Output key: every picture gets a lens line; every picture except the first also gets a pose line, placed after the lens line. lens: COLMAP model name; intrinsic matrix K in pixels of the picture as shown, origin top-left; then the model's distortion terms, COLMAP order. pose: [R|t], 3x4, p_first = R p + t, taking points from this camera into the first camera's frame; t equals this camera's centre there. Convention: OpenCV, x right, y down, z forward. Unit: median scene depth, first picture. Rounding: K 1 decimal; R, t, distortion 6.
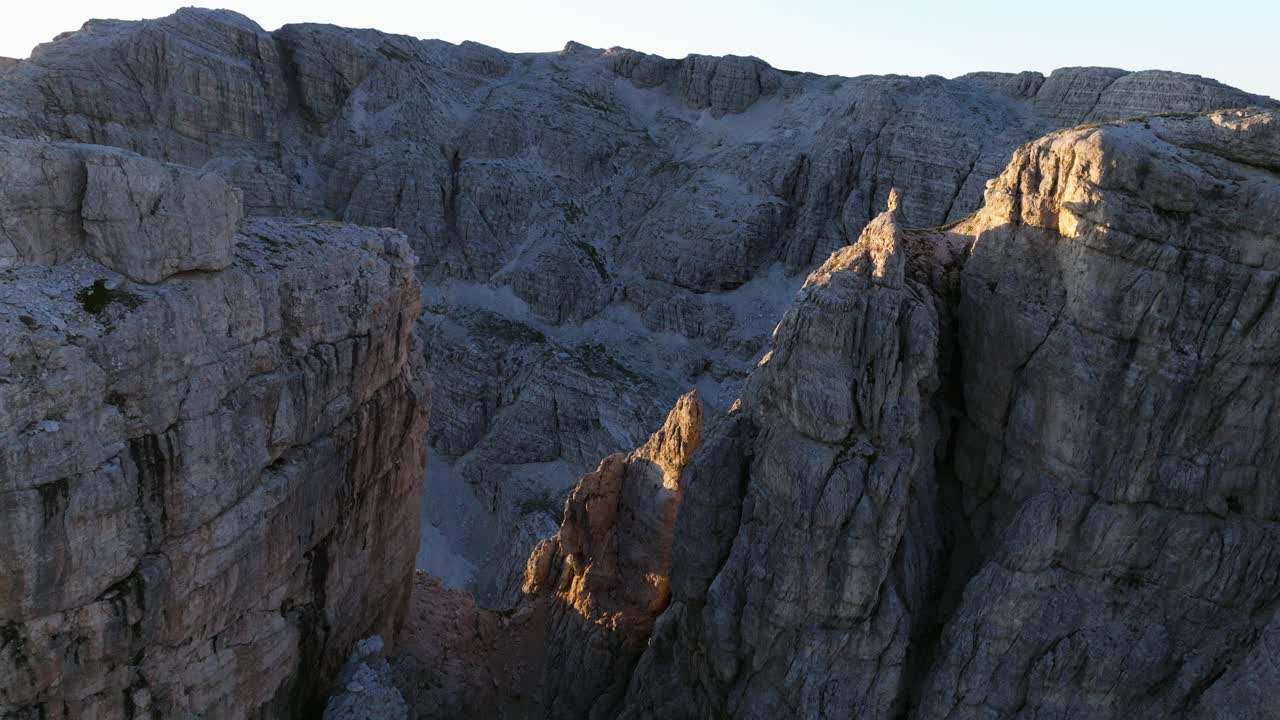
lens RADIAL K [[911.4, 0, 643.9], [0, 911.4, 357.2], [0, 0, 1]] dist [-0.000621, 0.001271]
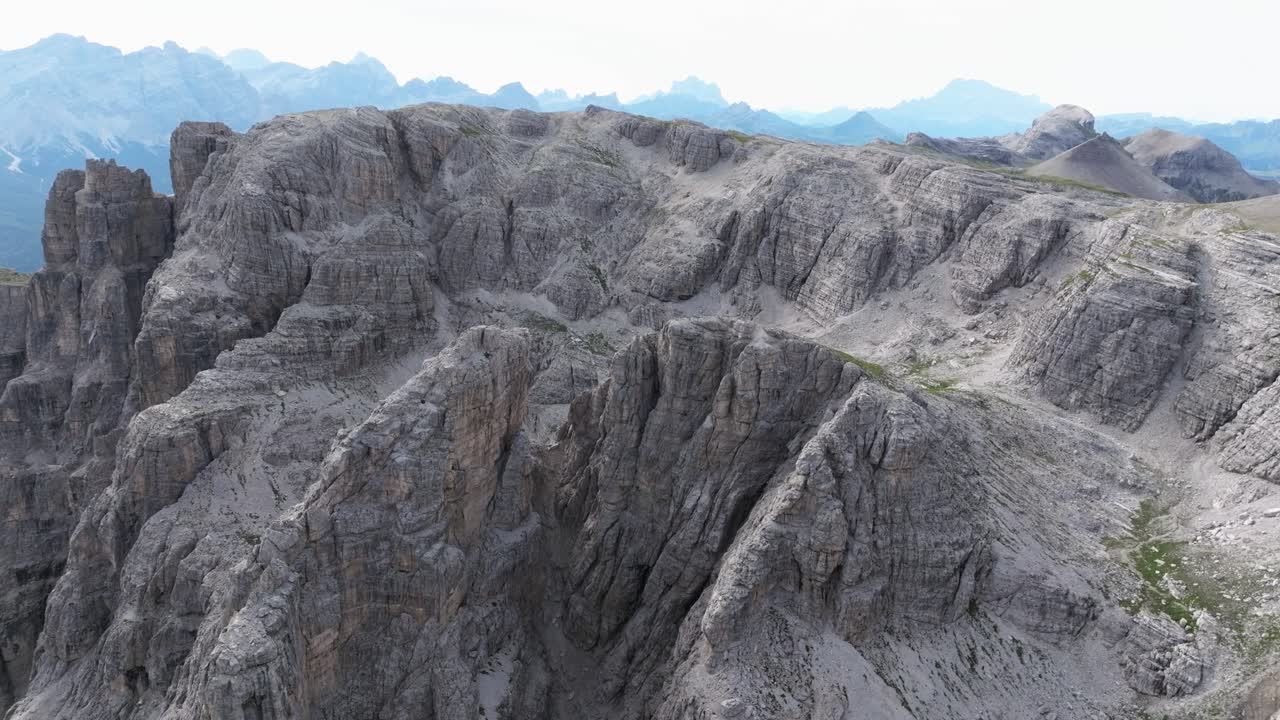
lens RADIAL K [[911.4, 0, 638.1], [0, 911.4, 363.4], [0, 0, 1]] dist [-0.000621, 0.001271]
pose [[0.999191, 0.023971, -0.032297, 0.067623], [-0.022405, 0.998596, 0.048006, -0.037704], [0.033402, -0.047243, 0.998325, -0.577647]]
